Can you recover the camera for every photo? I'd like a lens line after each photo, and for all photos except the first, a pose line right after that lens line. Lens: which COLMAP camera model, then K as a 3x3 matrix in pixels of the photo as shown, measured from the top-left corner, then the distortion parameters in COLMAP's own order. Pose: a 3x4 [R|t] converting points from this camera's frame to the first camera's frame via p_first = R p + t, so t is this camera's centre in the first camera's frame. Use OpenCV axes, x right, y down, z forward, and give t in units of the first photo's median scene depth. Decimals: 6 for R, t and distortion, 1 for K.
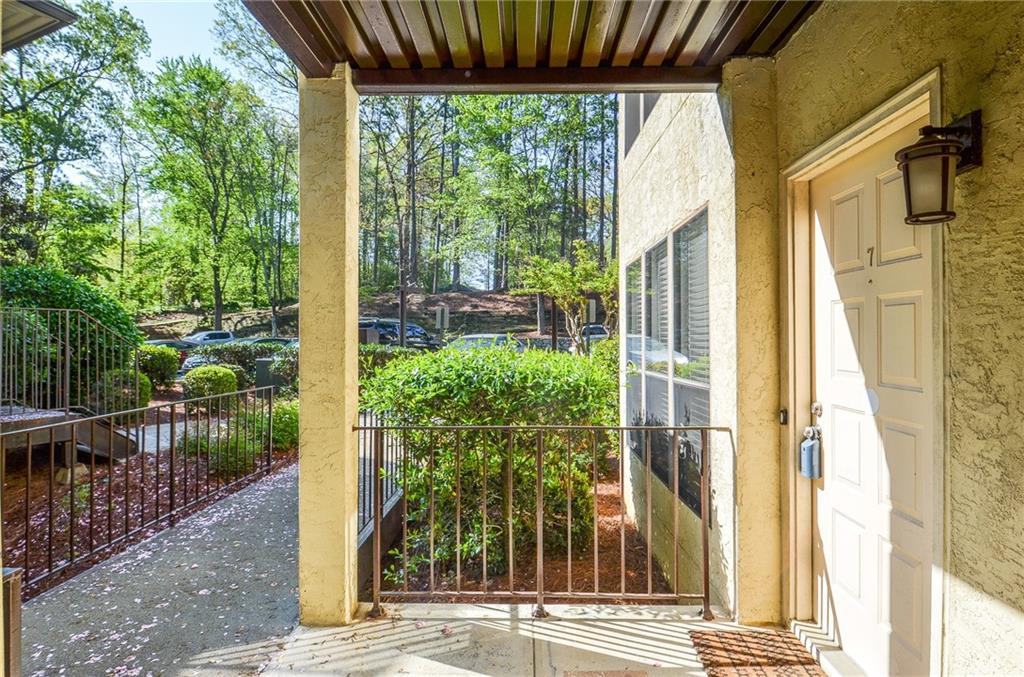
lens RADIAL K [[533.5, 0, 508.4], [0, 533.5, 336.4], [0, 0, 1]] dist [0.014204, -0.020707]
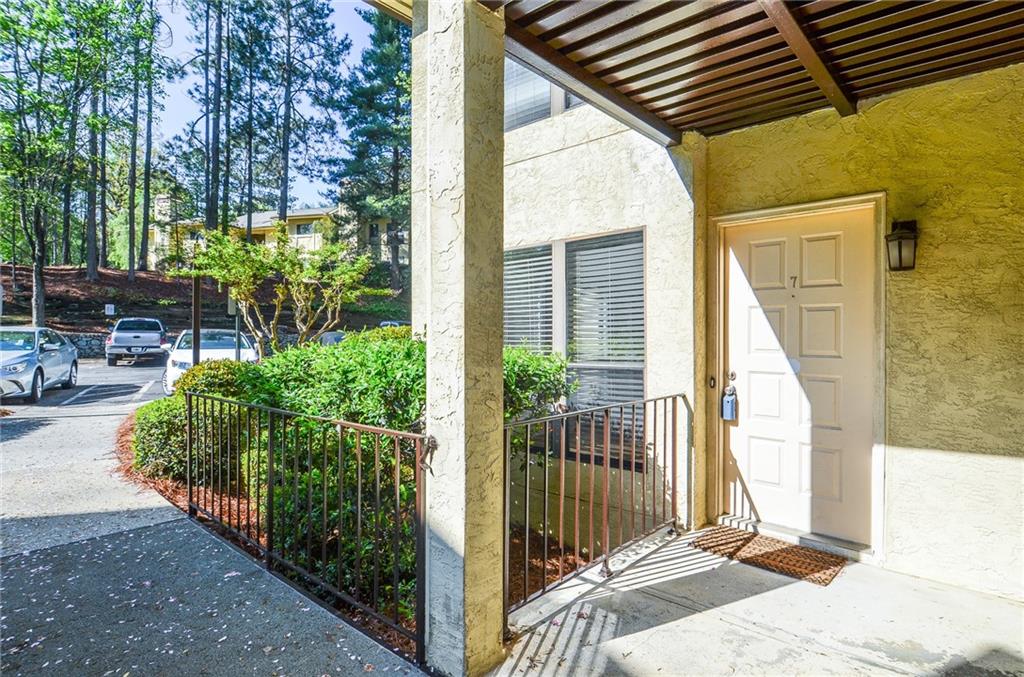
lens RADIAL K [[533.5, 0, 507.1], [0, 533.5, 338.3], [0, 0, 1]] dist [0.014204, -0.020707]
pose [[0.660261, -0.000487, 0.751036, -1.092699], [-0.005843, 0.999966, 0.005784, 0.024288], [-0.751013, -0.008207, 0.660236, 0.500038]]
